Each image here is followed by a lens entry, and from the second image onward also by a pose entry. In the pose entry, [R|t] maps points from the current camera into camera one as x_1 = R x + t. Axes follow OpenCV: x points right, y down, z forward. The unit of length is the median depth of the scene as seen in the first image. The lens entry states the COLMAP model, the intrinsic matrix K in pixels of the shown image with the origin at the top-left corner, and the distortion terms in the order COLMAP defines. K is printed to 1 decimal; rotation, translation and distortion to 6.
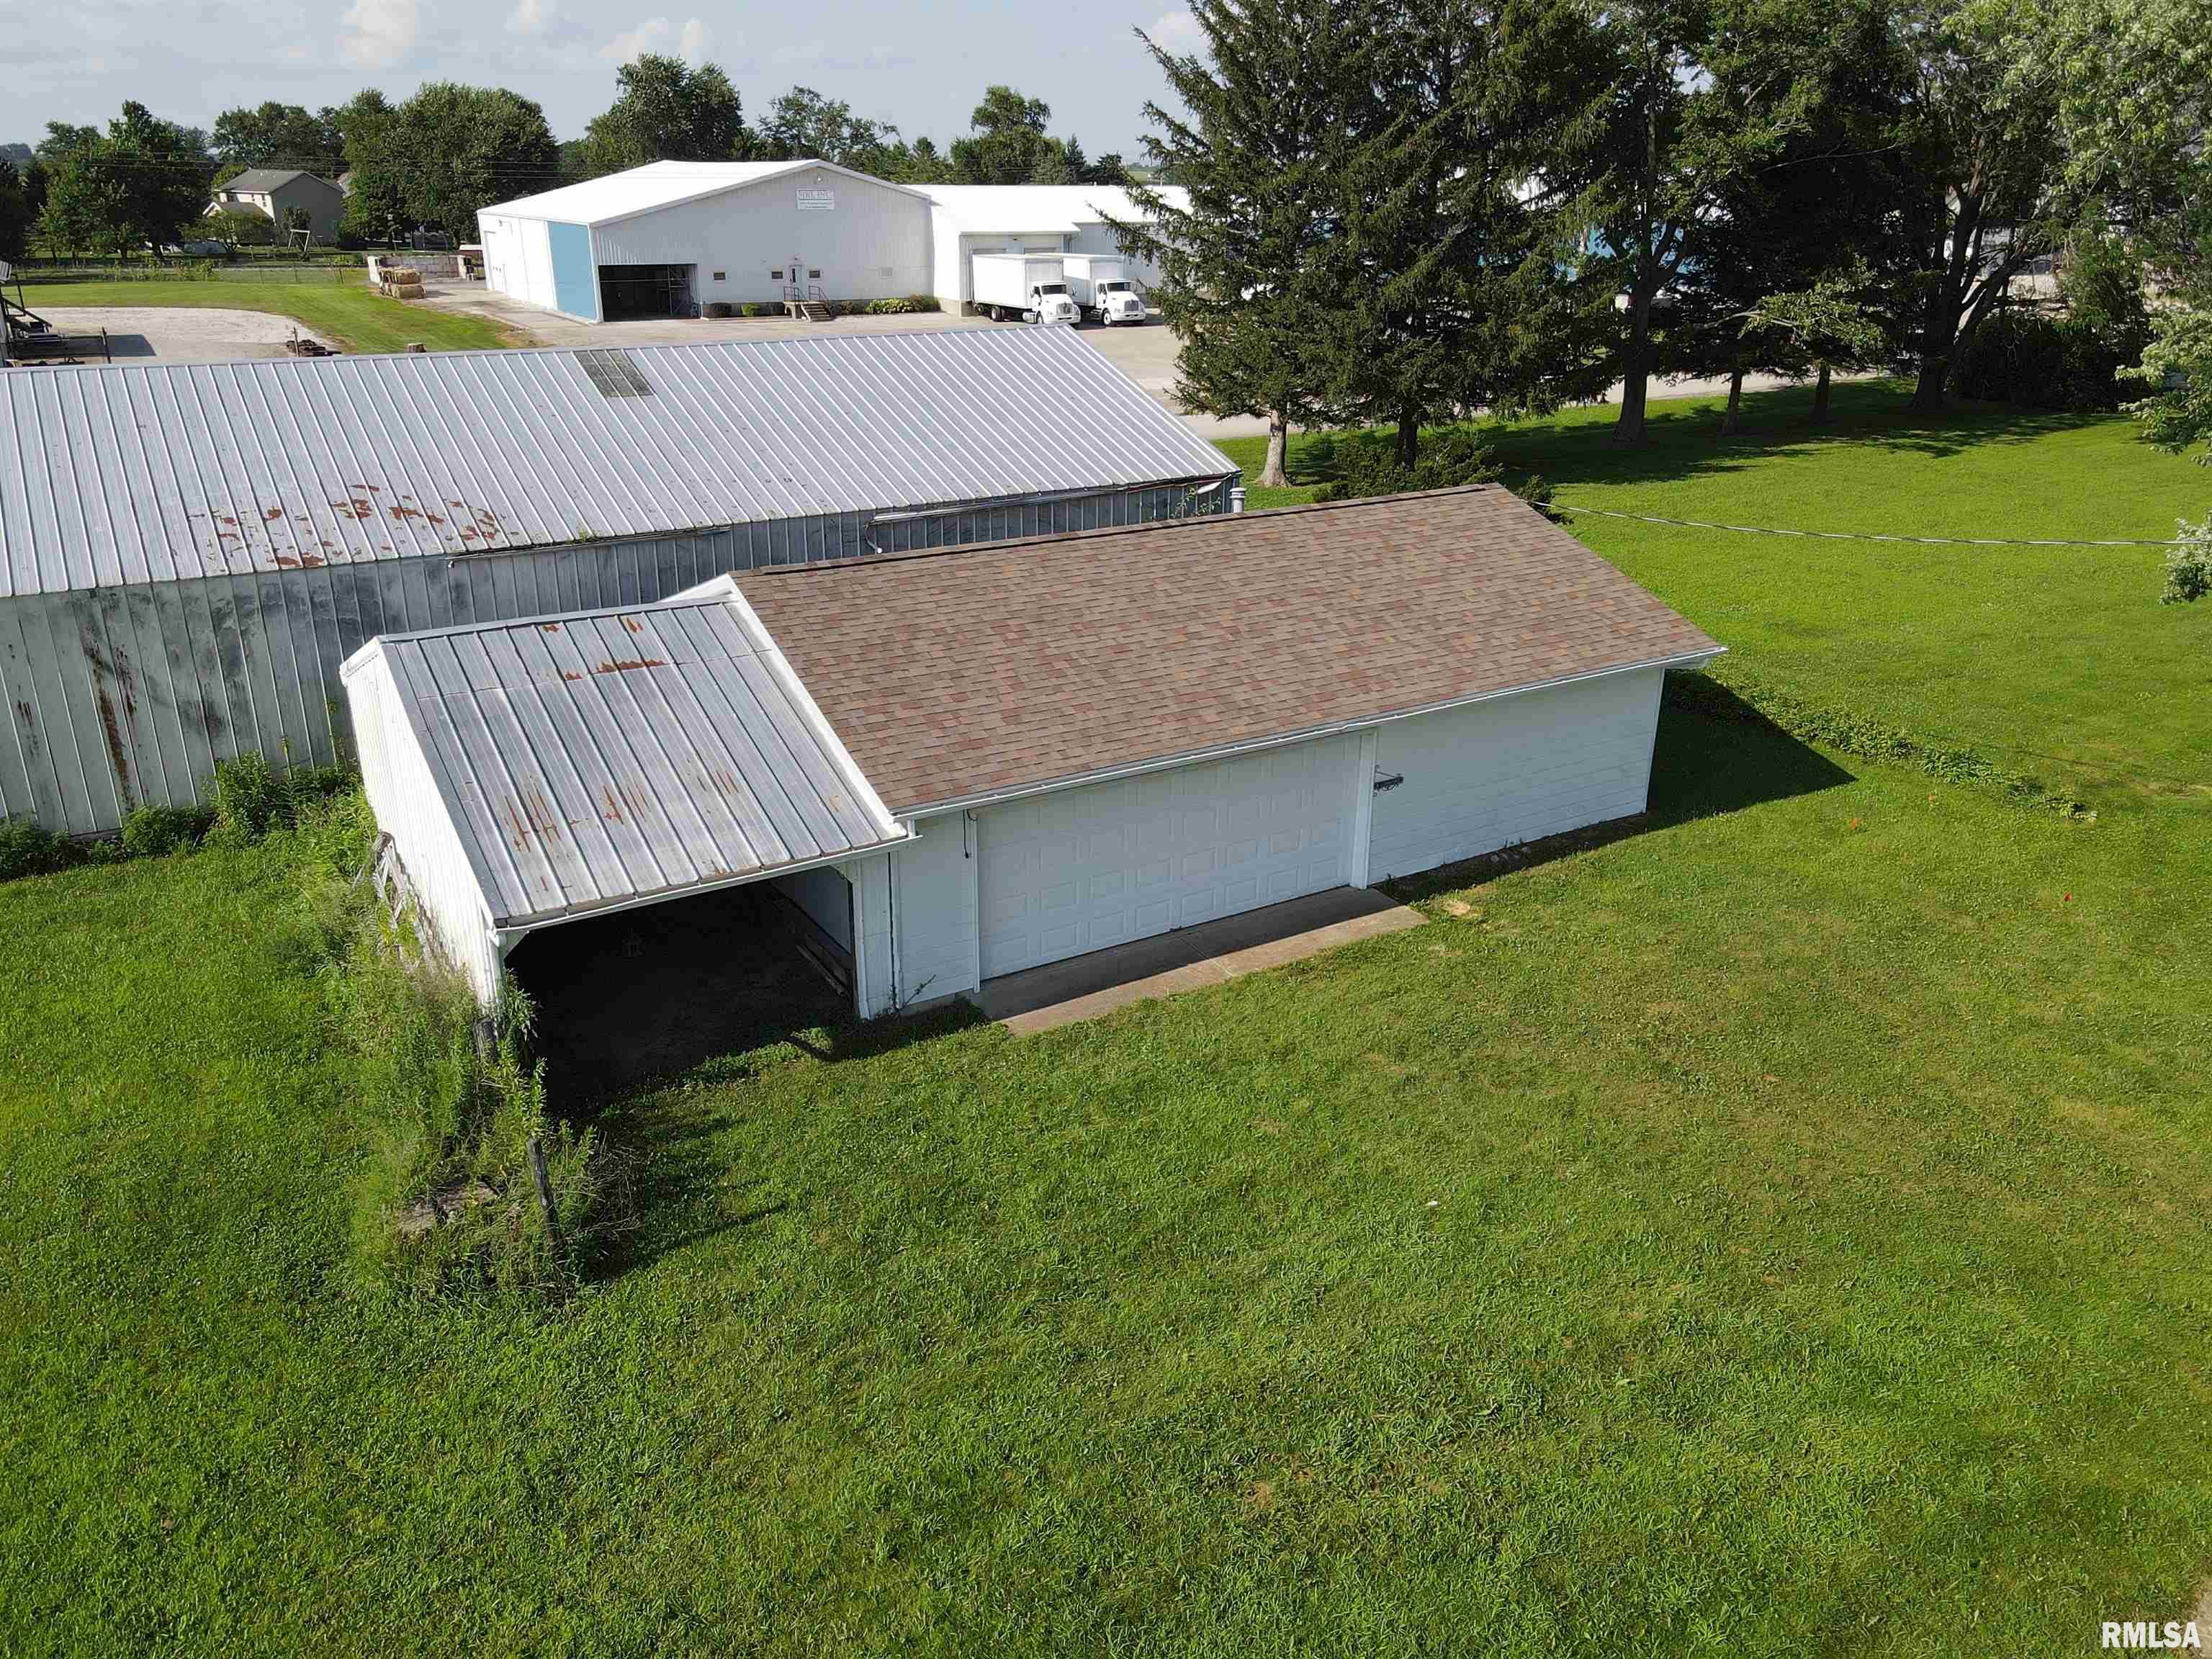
lens RADIAL K [[1630.6, 0, 1109.1], [0, 1630.6, 802.6], [0, 0, 1]] dist [0.011902, 0.003964]
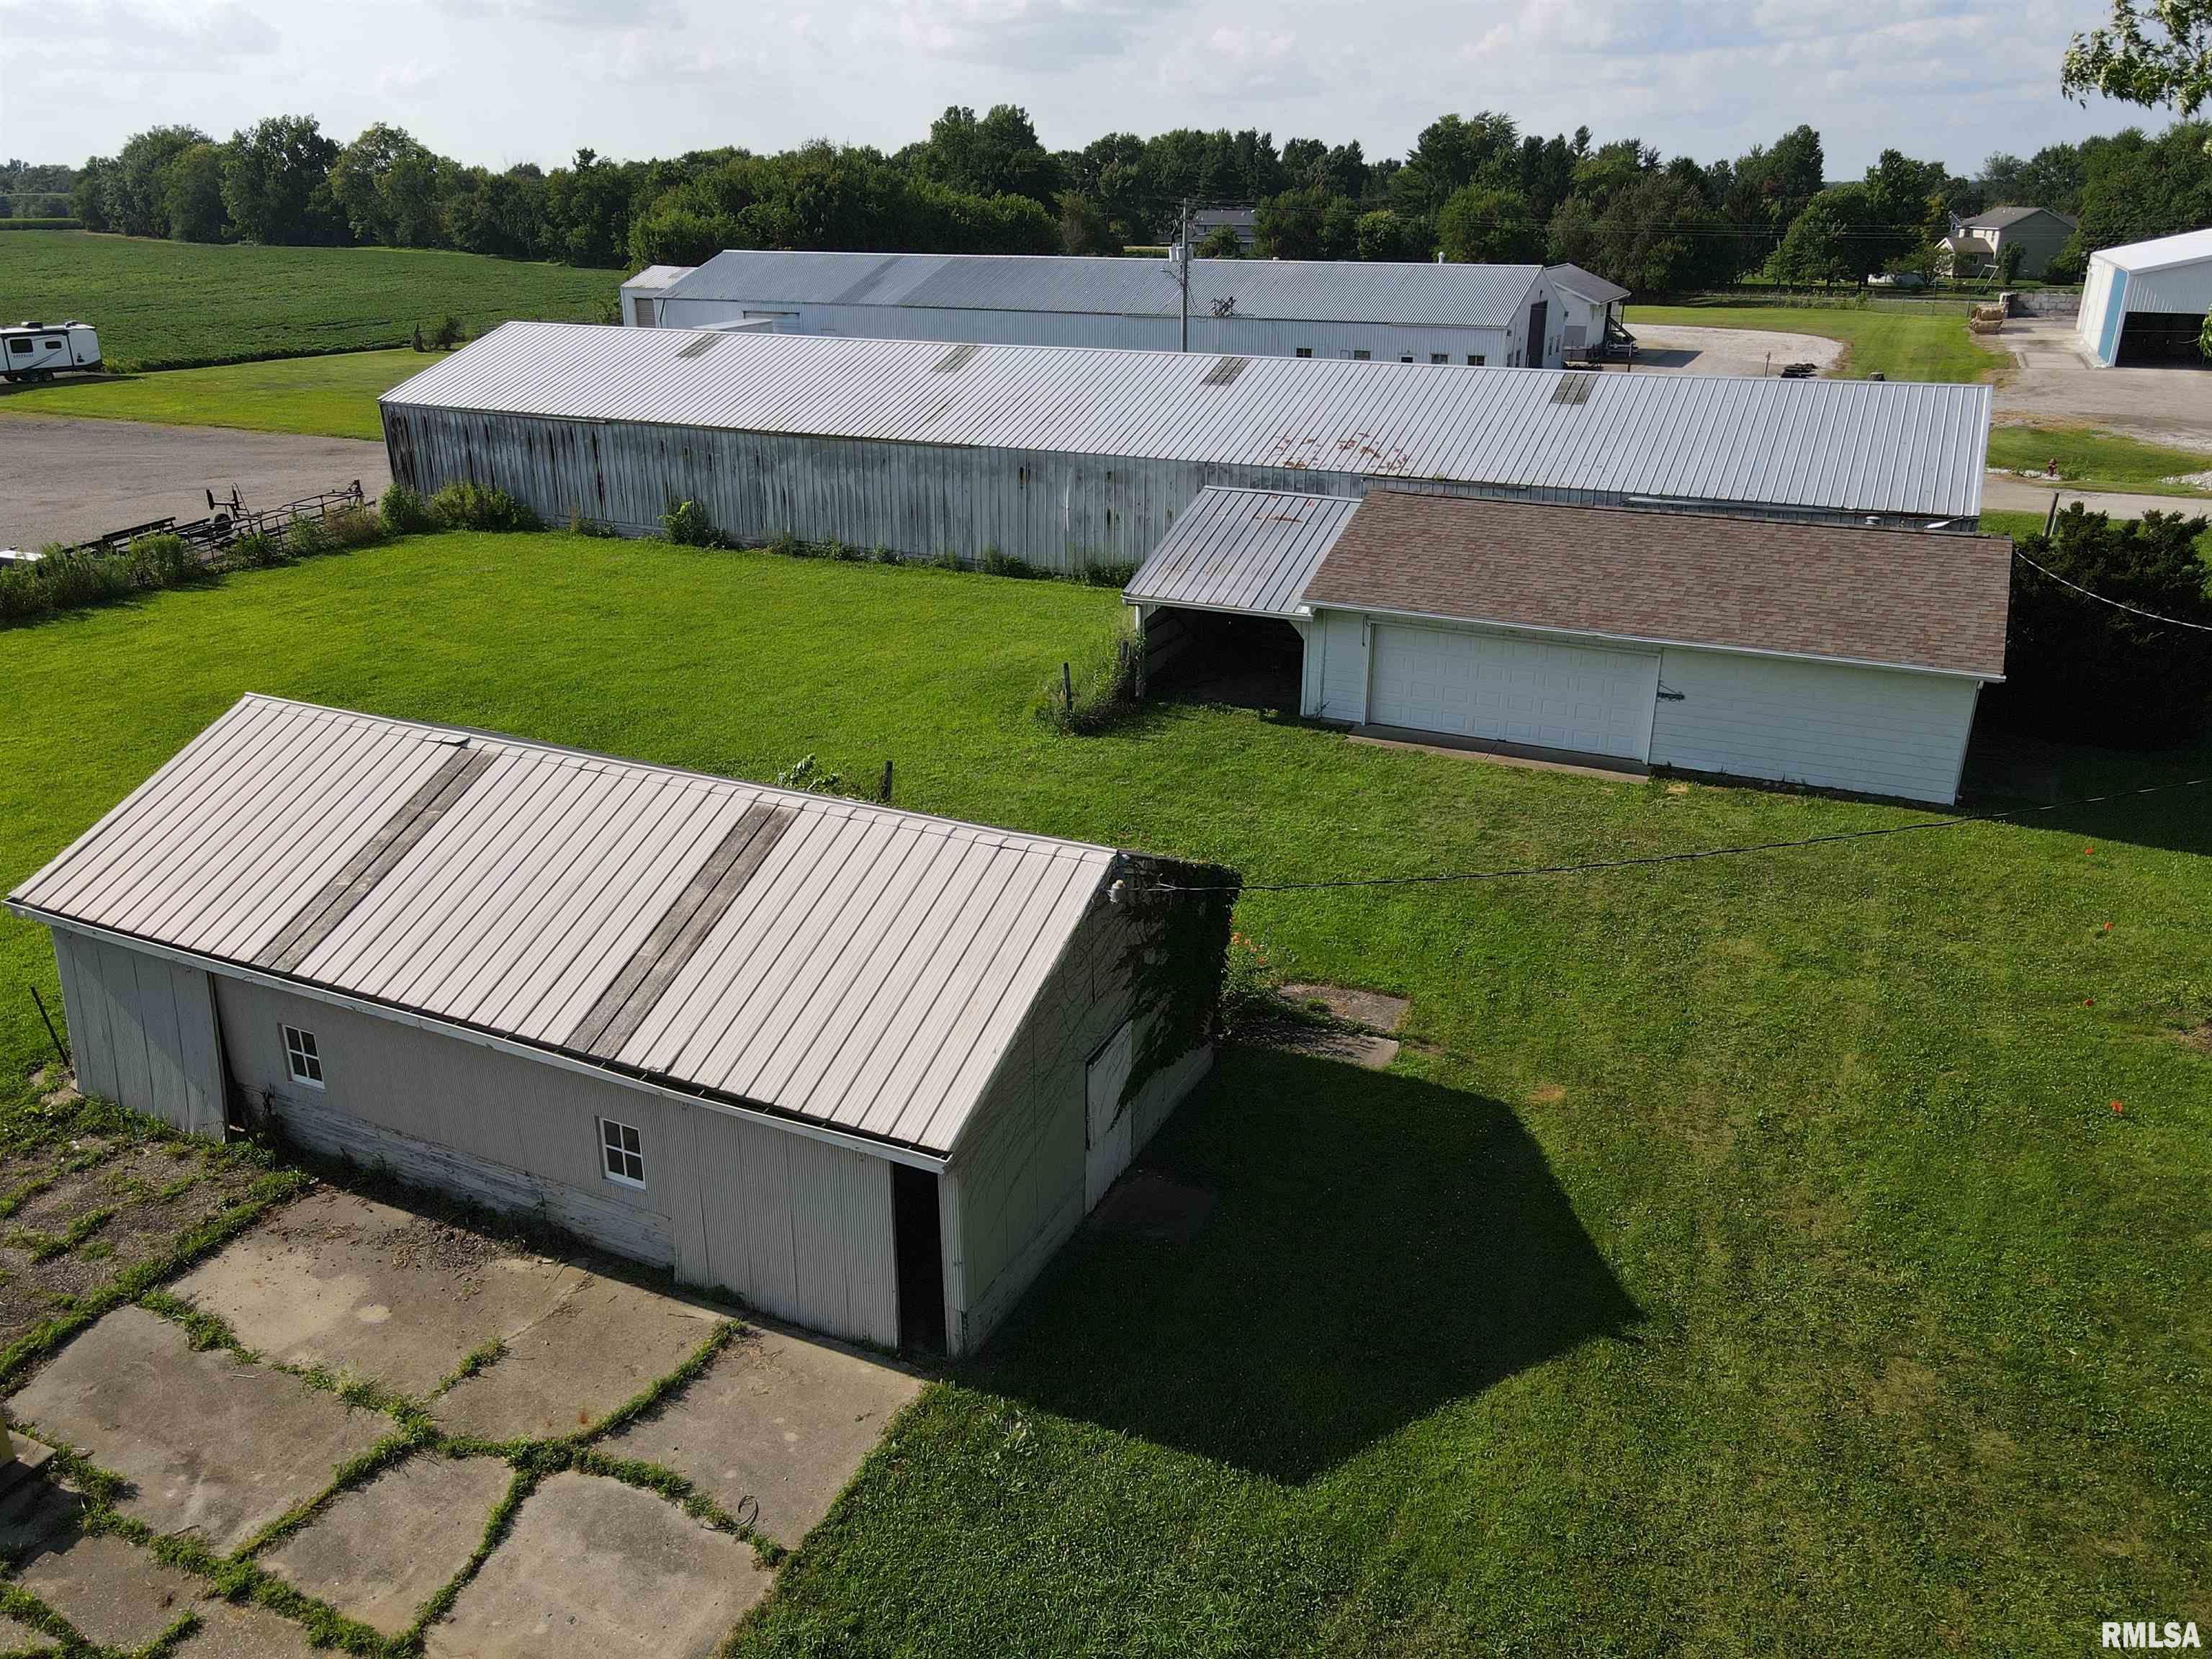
lens RADIAL K [[1630.6, 0, 1109.1], [0, 1630.6, 802.6], [0, 0, 1]] dist [0.011902, 0.003964]
pose [[0.540427, 0.288668, -0.790322, 0.278588], [-0.298847, 0.943914, 0.140415, 0.005952], [0.786530, 0.160302, 0.596384, -0.067018]]
